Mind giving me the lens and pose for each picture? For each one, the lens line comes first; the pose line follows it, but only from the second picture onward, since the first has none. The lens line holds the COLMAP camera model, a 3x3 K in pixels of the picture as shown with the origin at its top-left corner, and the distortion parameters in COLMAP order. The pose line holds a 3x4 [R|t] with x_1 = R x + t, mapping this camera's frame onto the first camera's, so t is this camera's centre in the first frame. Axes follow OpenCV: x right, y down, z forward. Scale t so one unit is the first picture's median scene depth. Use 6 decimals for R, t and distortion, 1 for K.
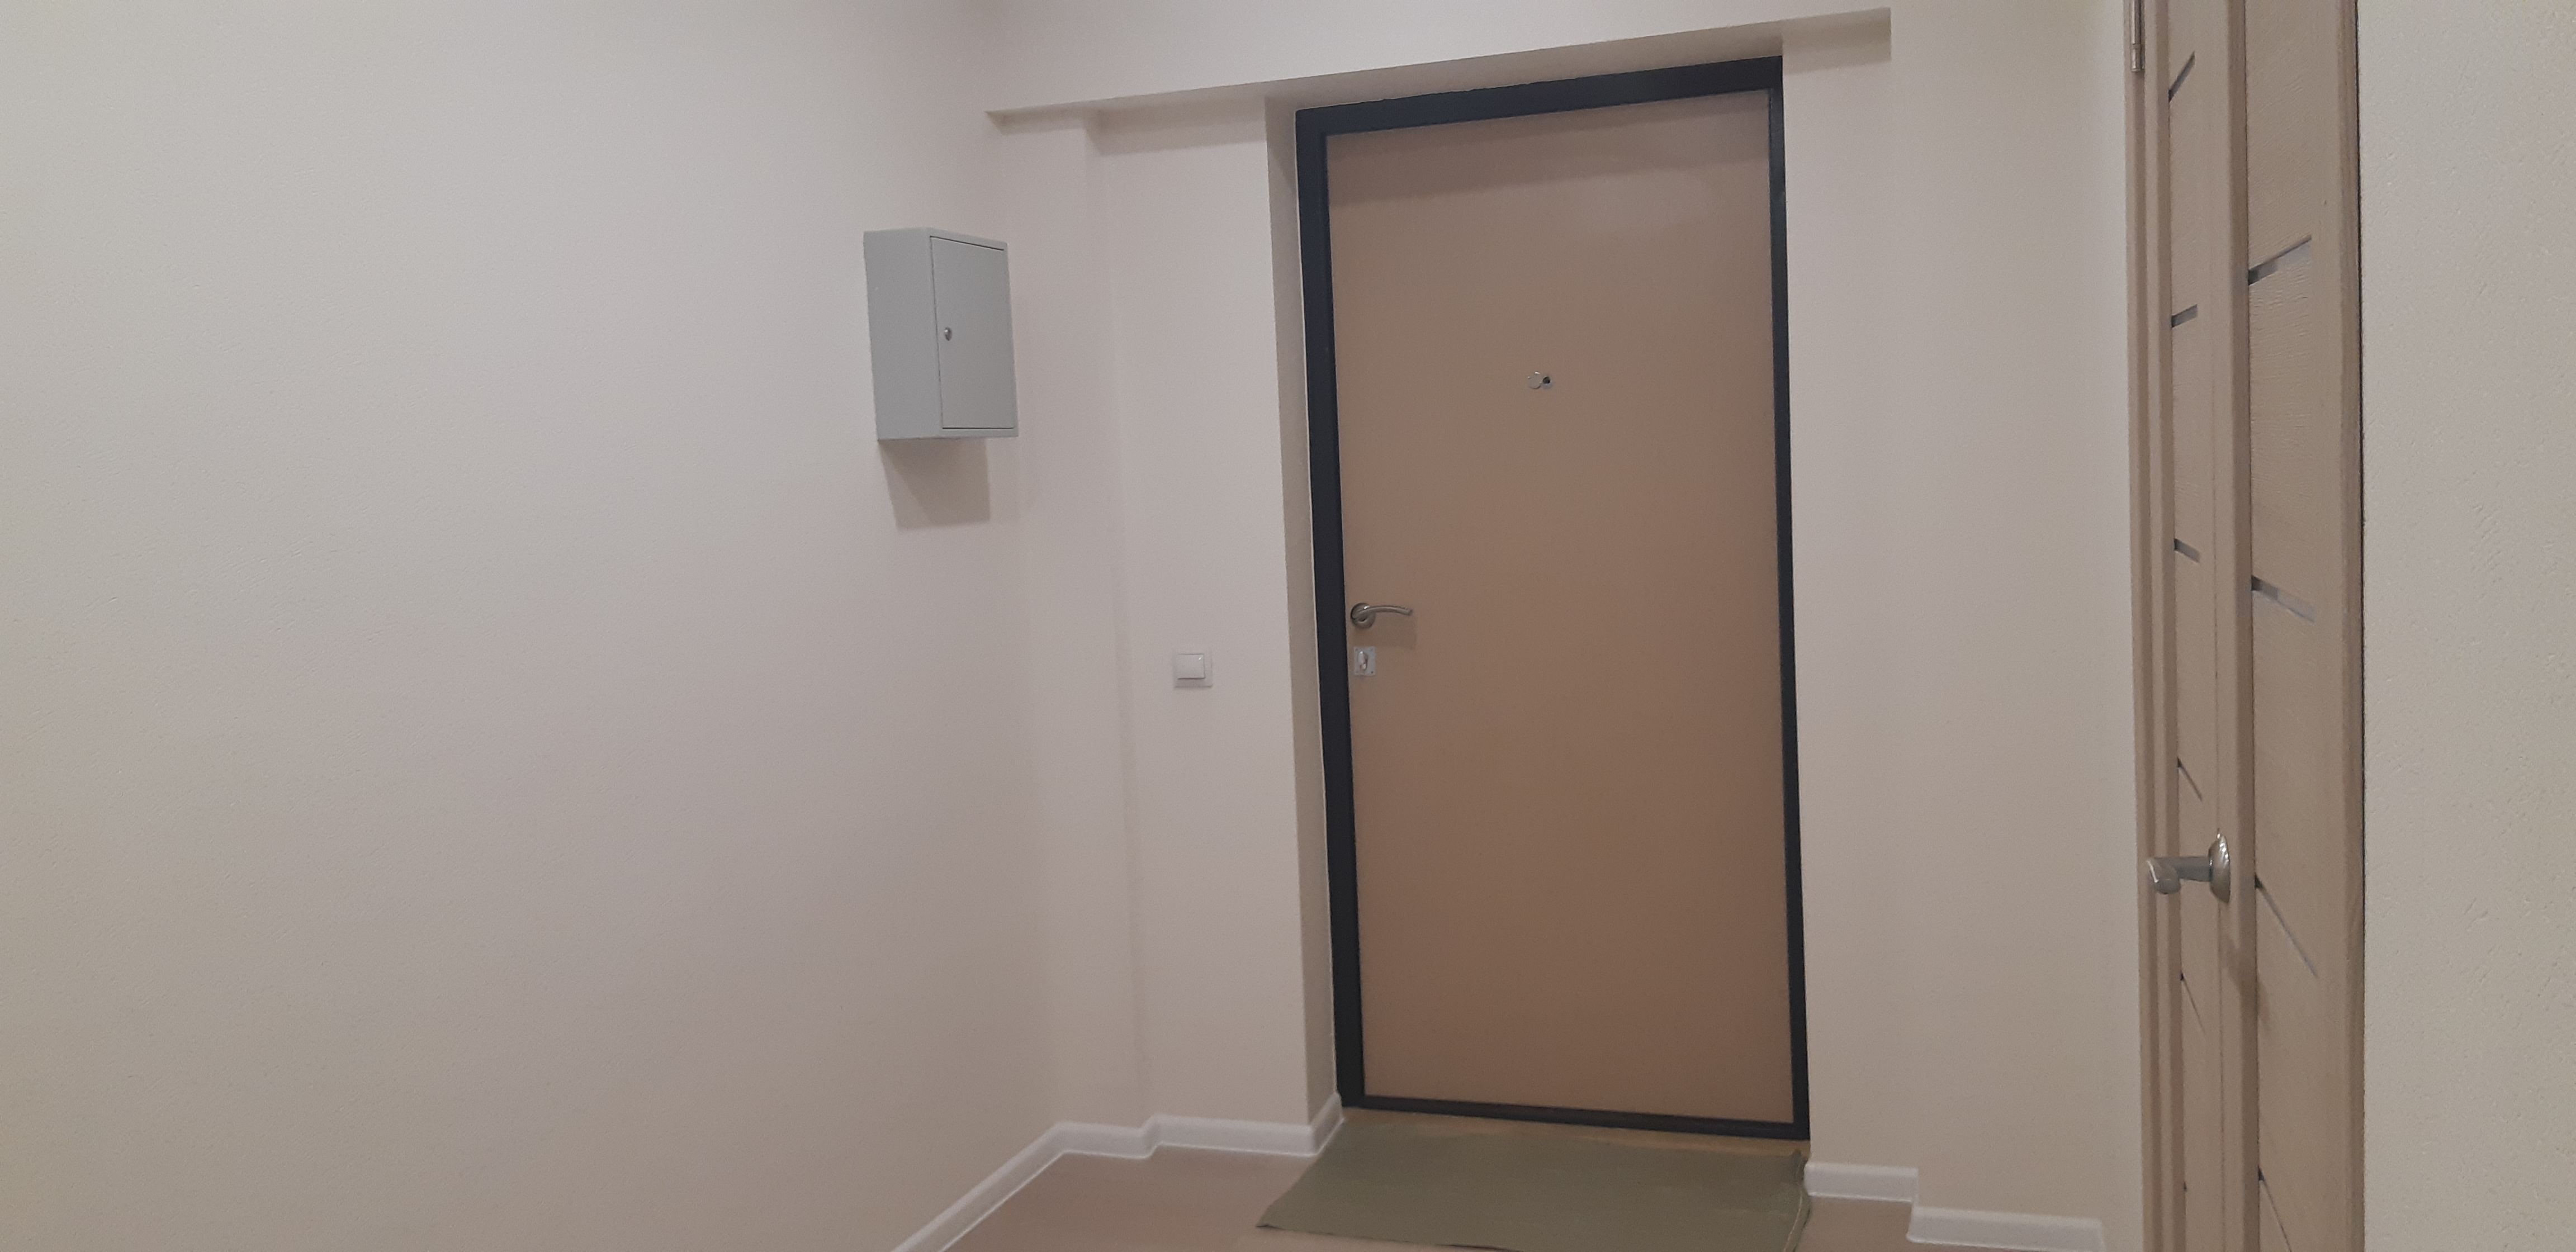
lens RADIAL K [[1987.5, 0, 1275.1], [0, 1987.5, 633.1], [0, 0, 1]] dist [0.108697, -0.205494]
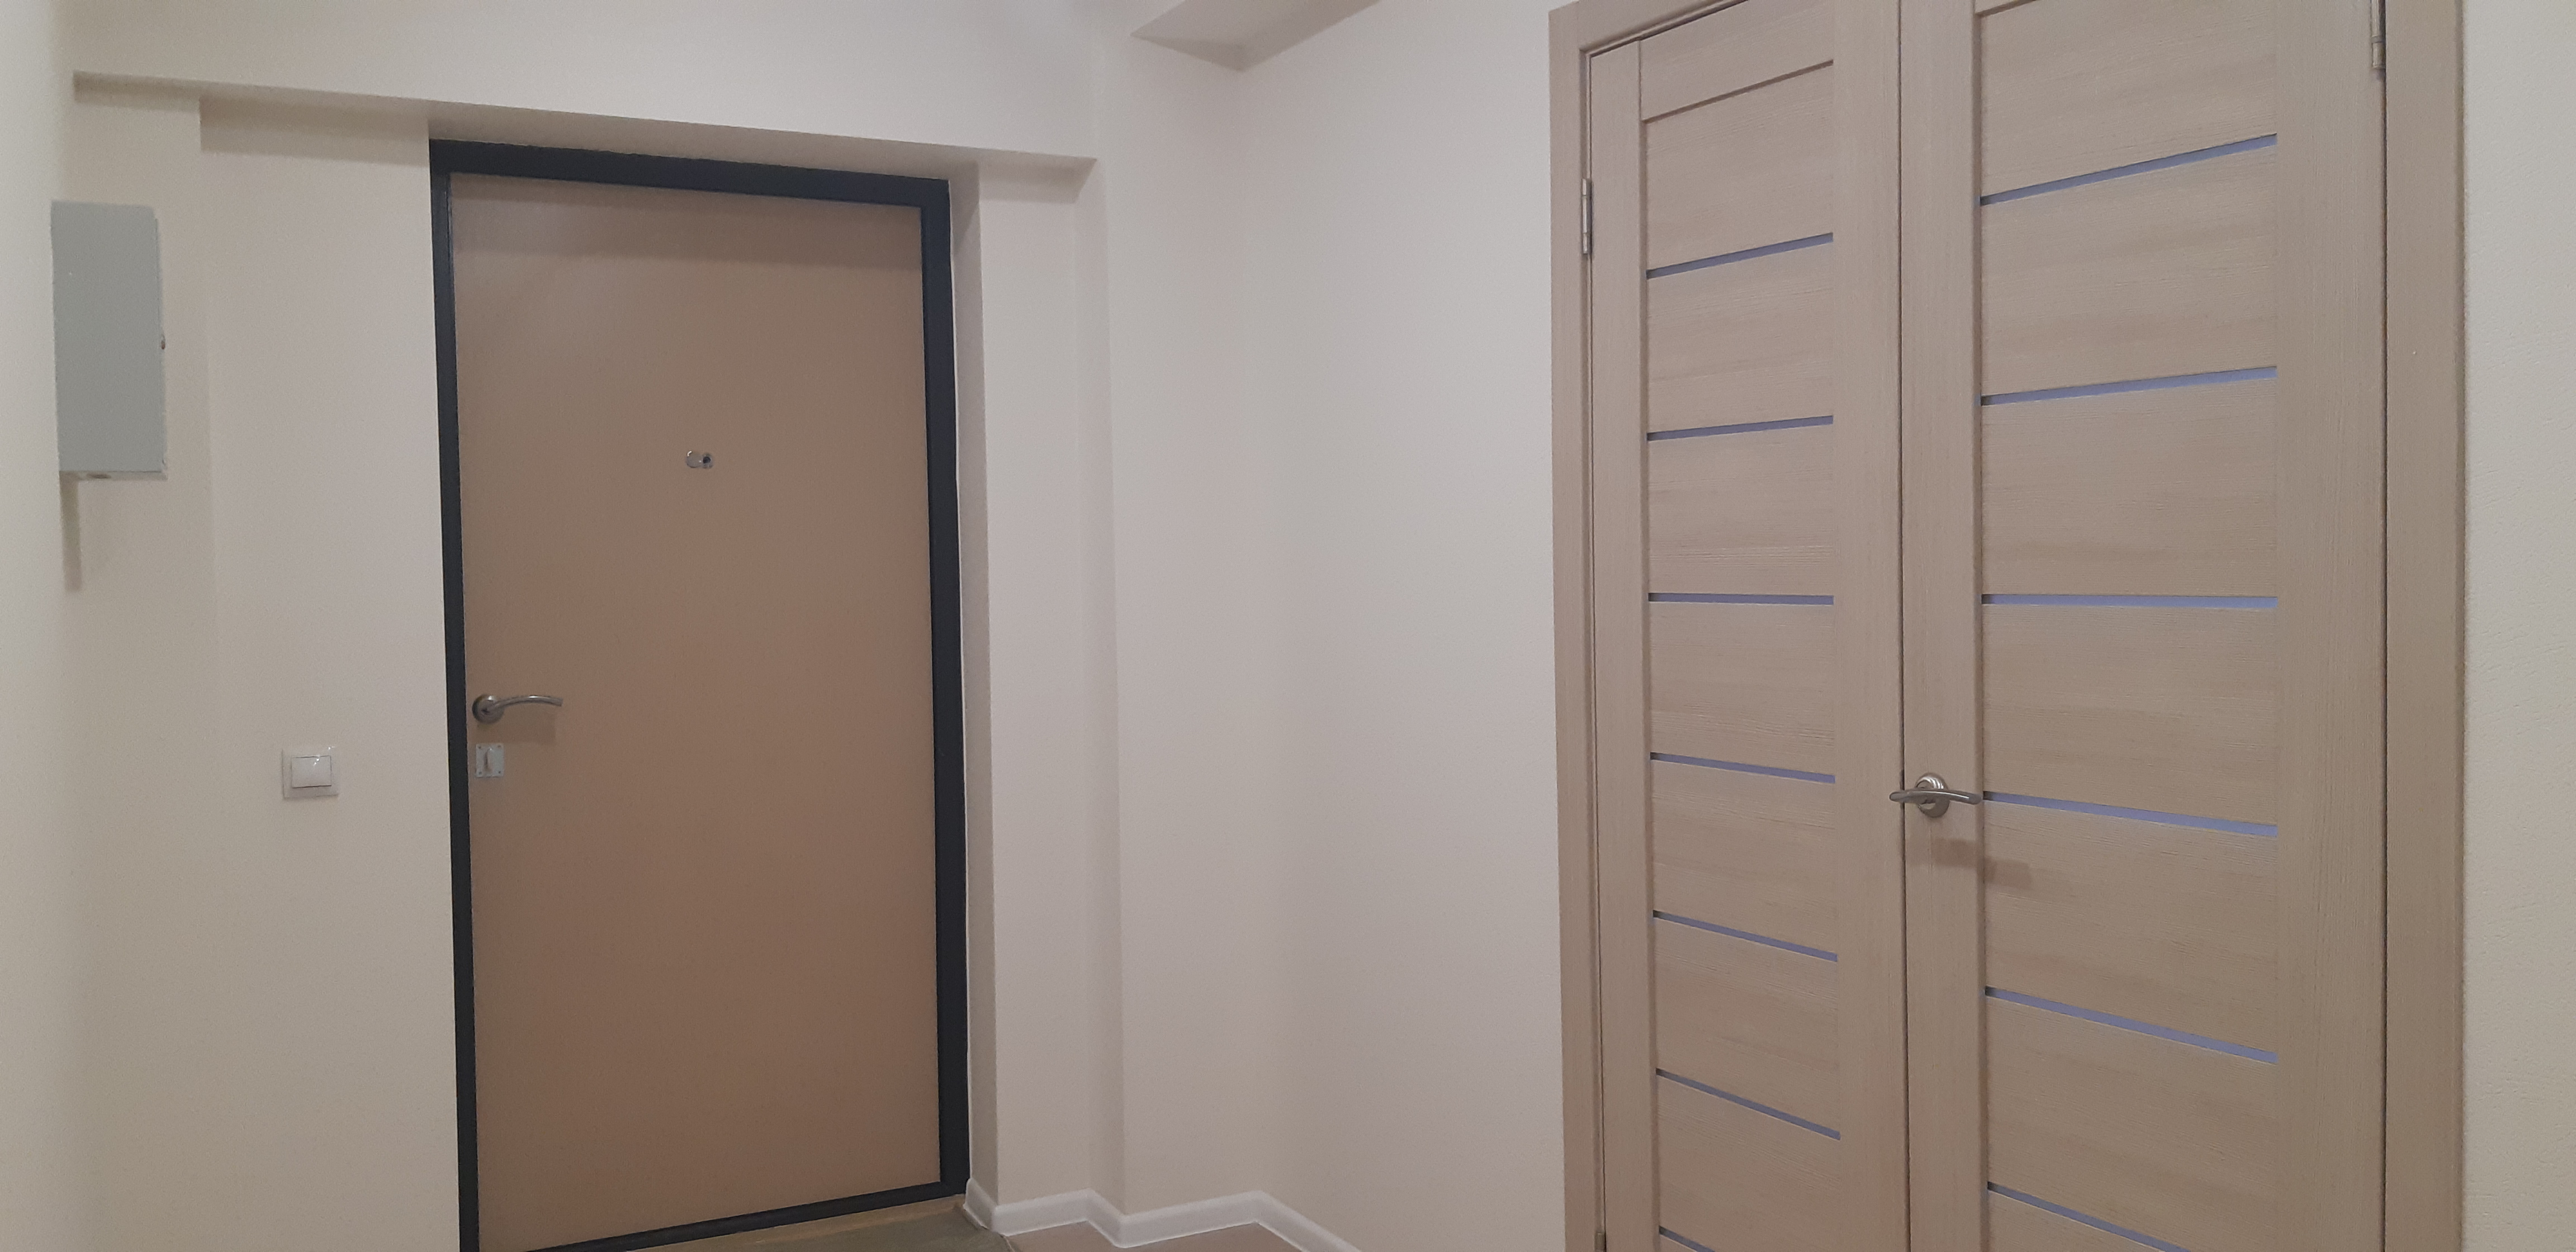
lens RADIAL K [[1987.5, 0, 1275.1], [0, 1987.5, 633.1], [0, 0, 1]] dist [0.108697, -0.205494]
pose [[0.685227, 0.010786, 0.728250, -0.383282], [0.043538, 0.997496, -0.055740, 0.023658], [-0.727027, 0.069901, 0.683041, 0.137016]]
